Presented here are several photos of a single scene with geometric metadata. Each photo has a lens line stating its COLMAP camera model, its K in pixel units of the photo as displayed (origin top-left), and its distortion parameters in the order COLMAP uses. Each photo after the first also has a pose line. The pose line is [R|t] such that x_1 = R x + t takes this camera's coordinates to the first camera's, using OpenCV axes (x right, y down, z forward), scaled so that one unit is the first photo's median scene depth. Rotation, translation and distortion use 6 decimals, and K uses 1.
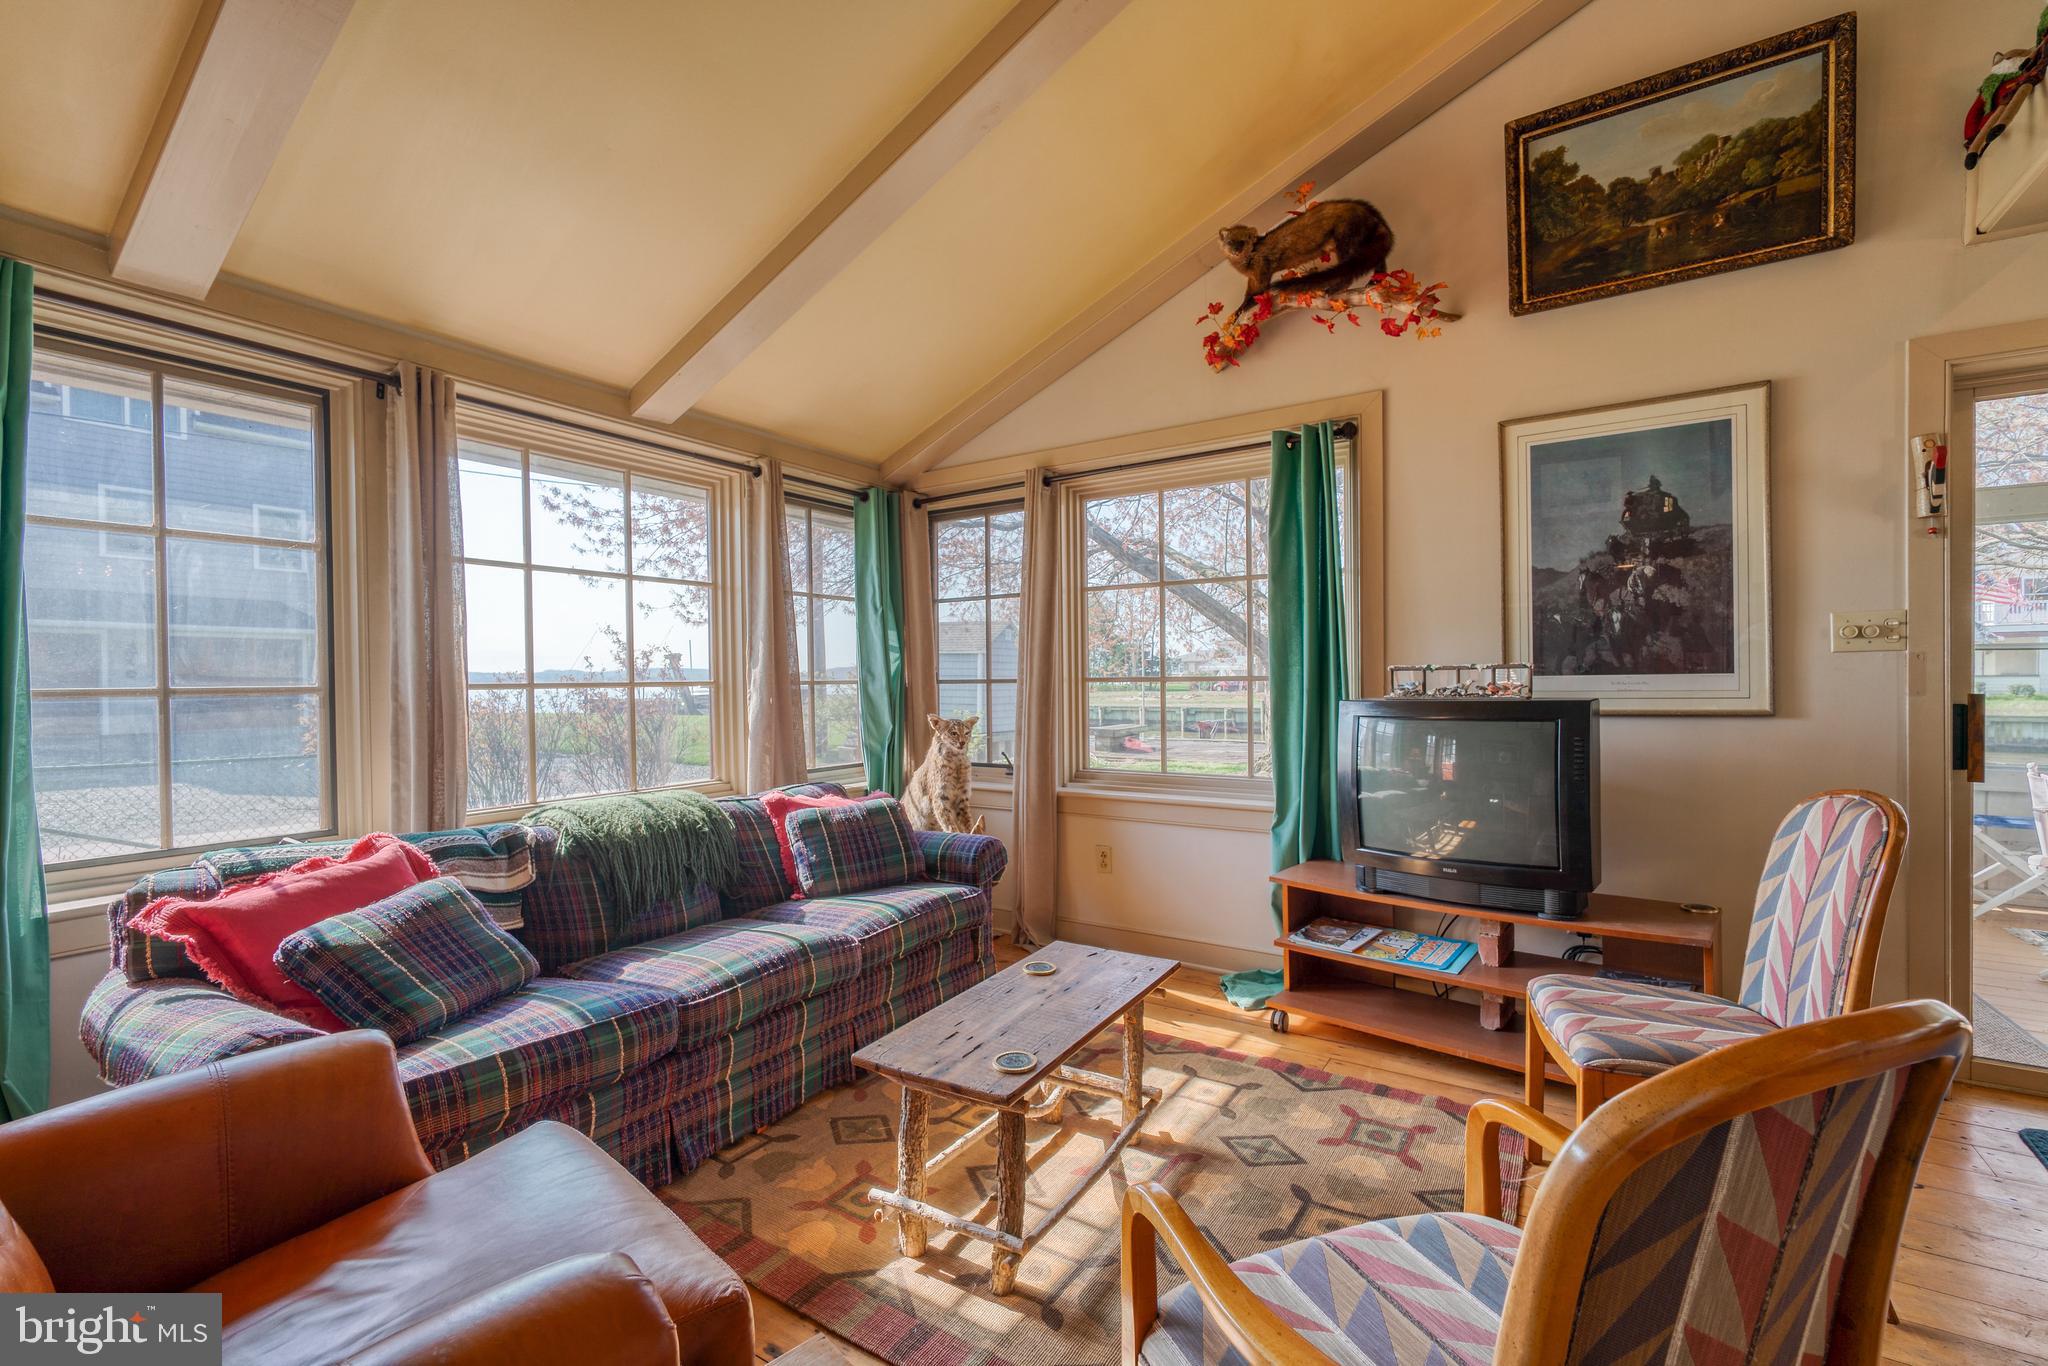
lens RADIAL K [[875.6, 0, 1016.4], [0, 875.6, 682.5], [0, 0, 1]] dist [-0.002309, 0.000170]
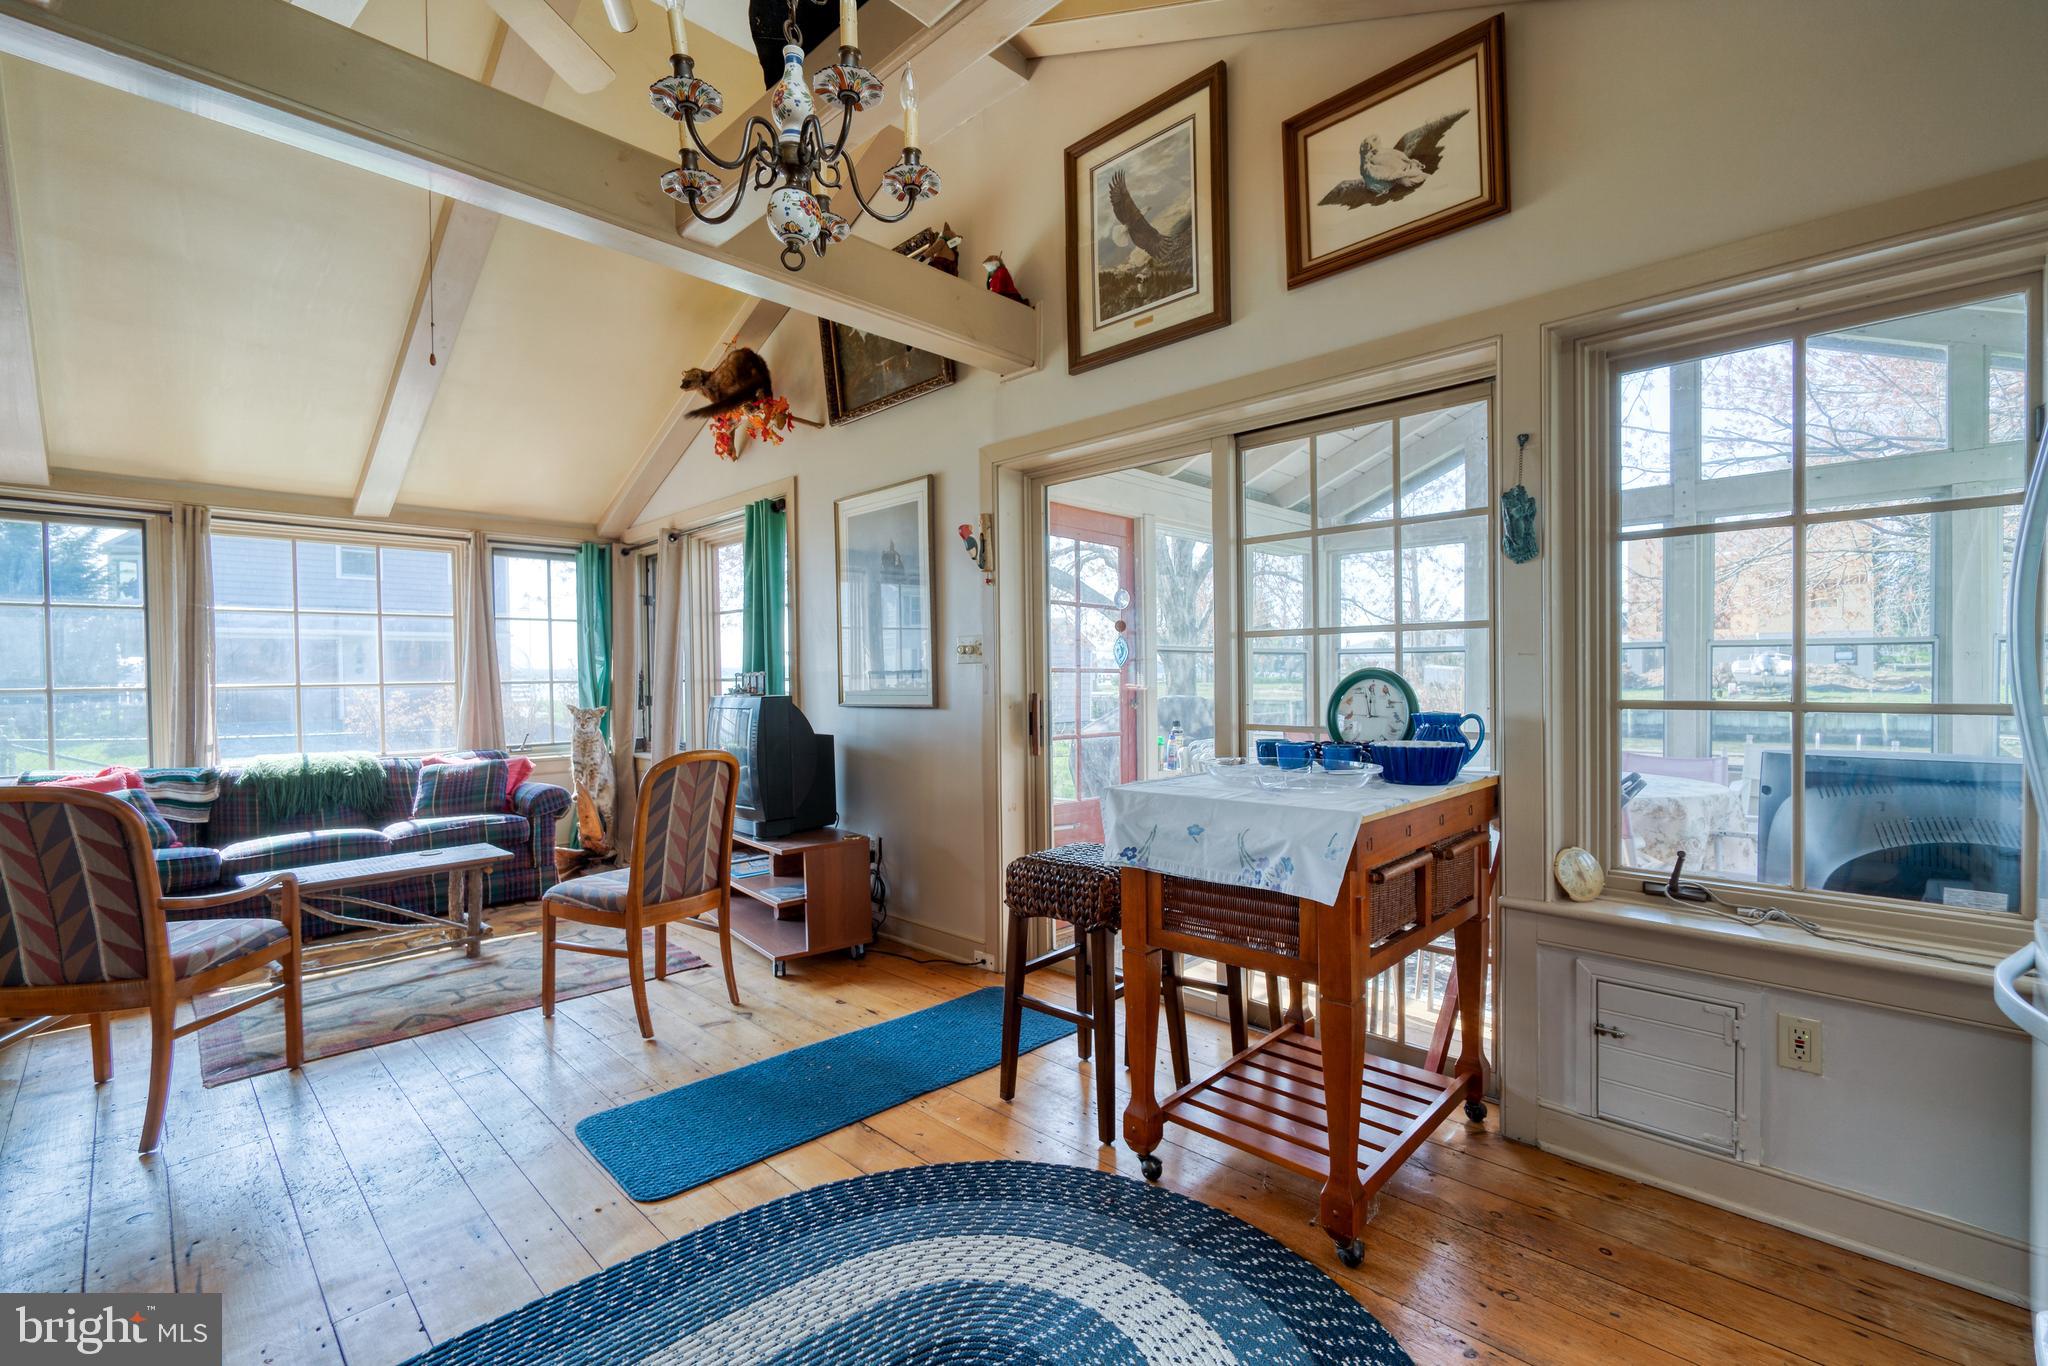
lens RADIAL K [[886.2, 0, 1024.0], [0, 886.2, 683.0], [0, 0, 1]] dist [0.000930, 0.000253]
pose [[0.979465, -0.000870, -0.201613, 1.150162], [0.002690, 0.999958, 0.008751, -0.013869], [0.201597, -0.009113, 0.979426, -0.349482]]
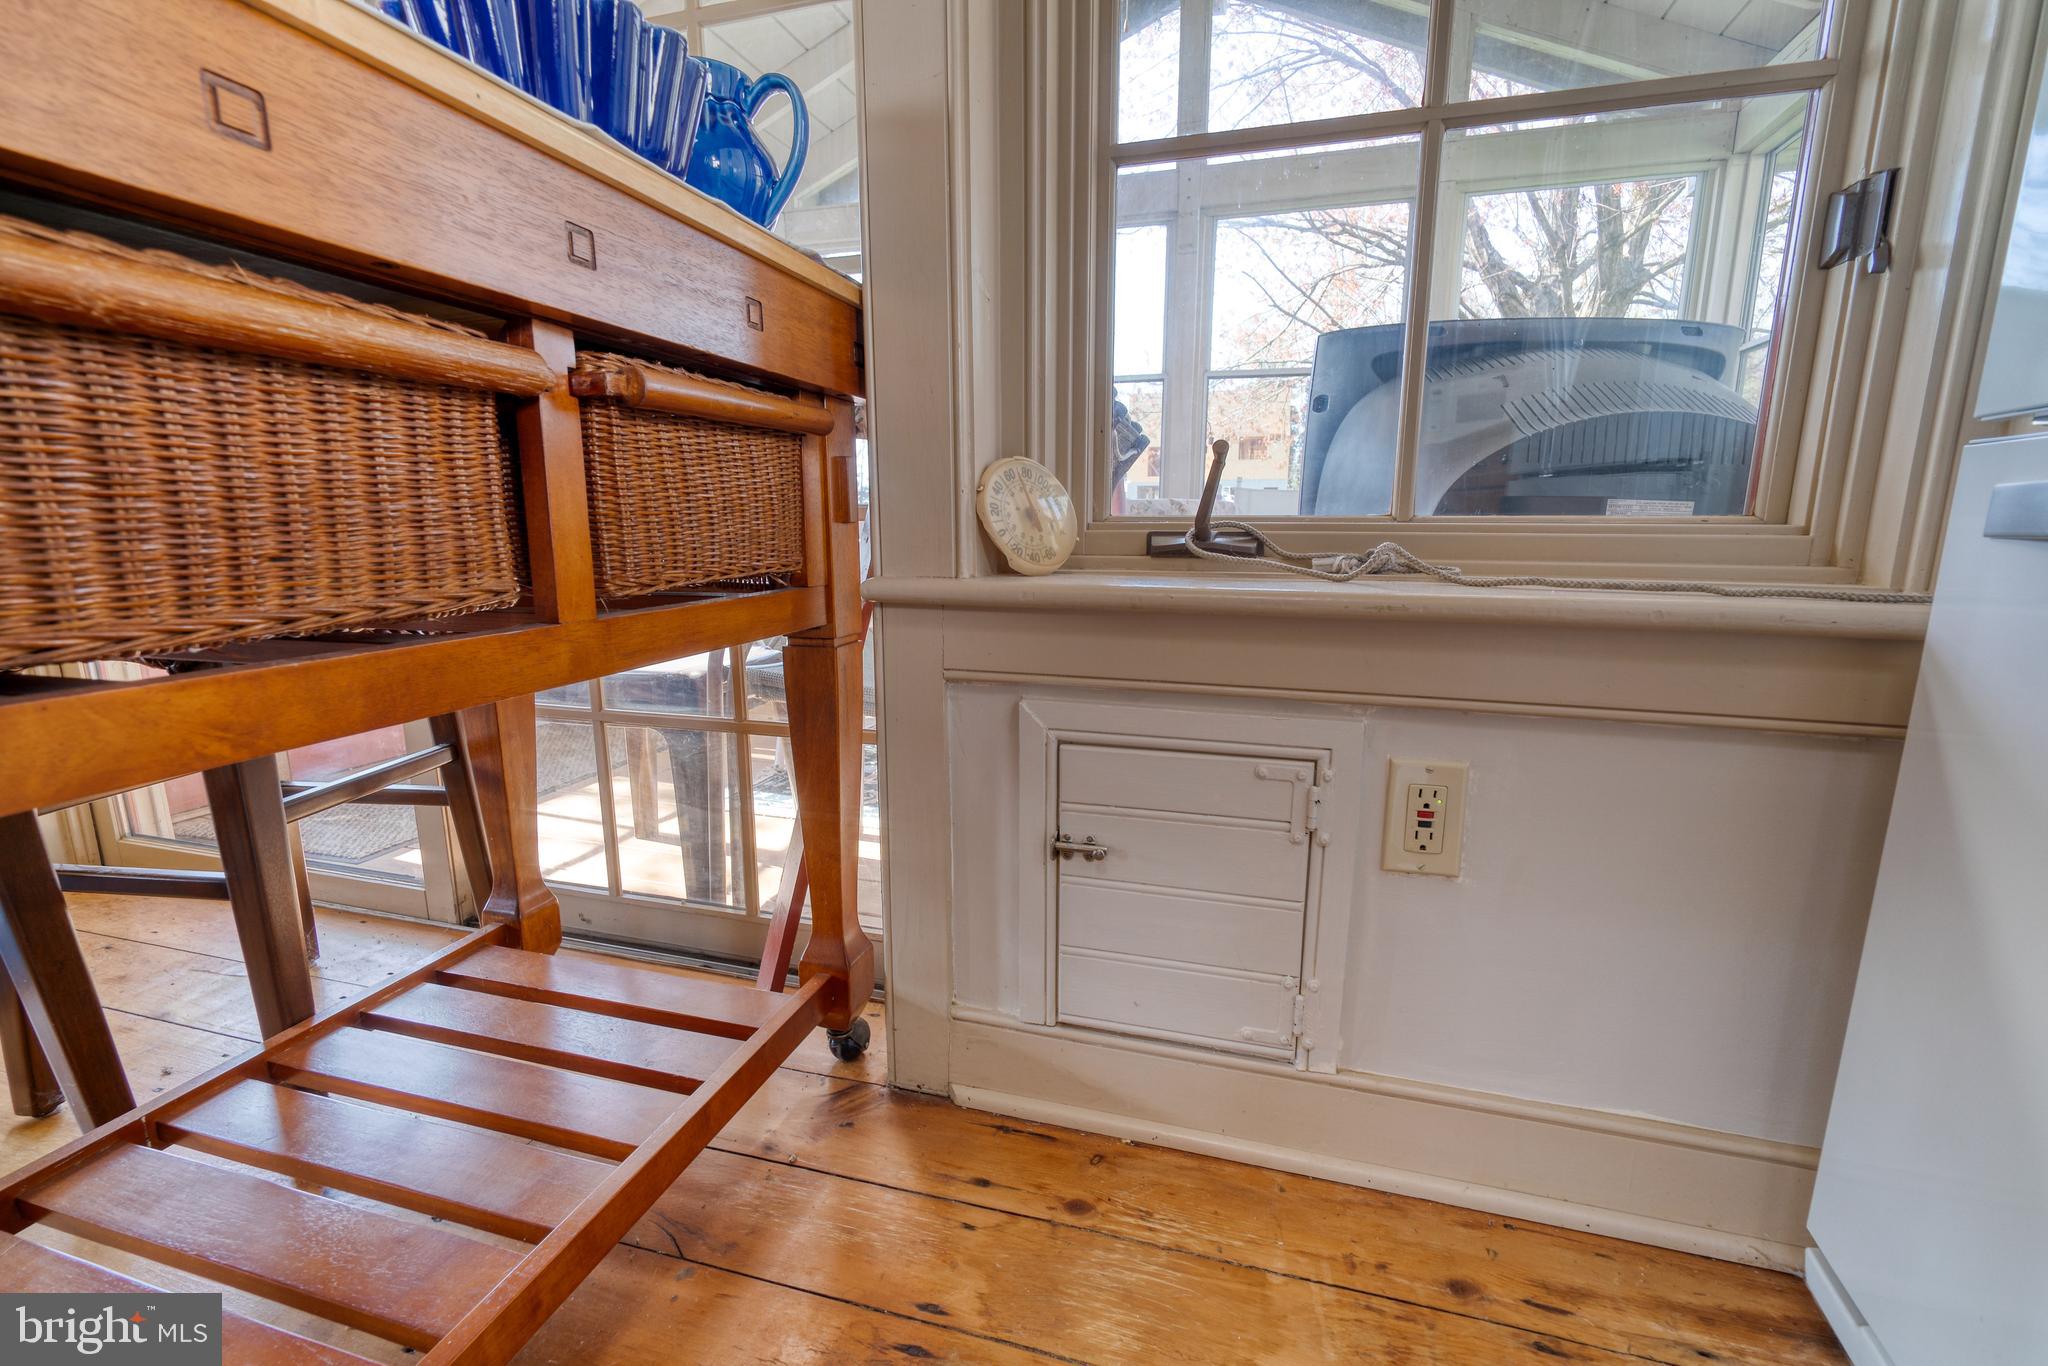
lens RADIAL K [[885.5, 0, 1021.8], [0, 885.5, 683.3], [0, 0, 1]] dist [0.000921, -0.000007]
pose [[0.960711, -0.046809, 0.273576, 1.362974], [-0.004509, 0.982914, 0.184011, 0.156375], [-0.277515, -0.178015, 0.944085, 0.156381]]
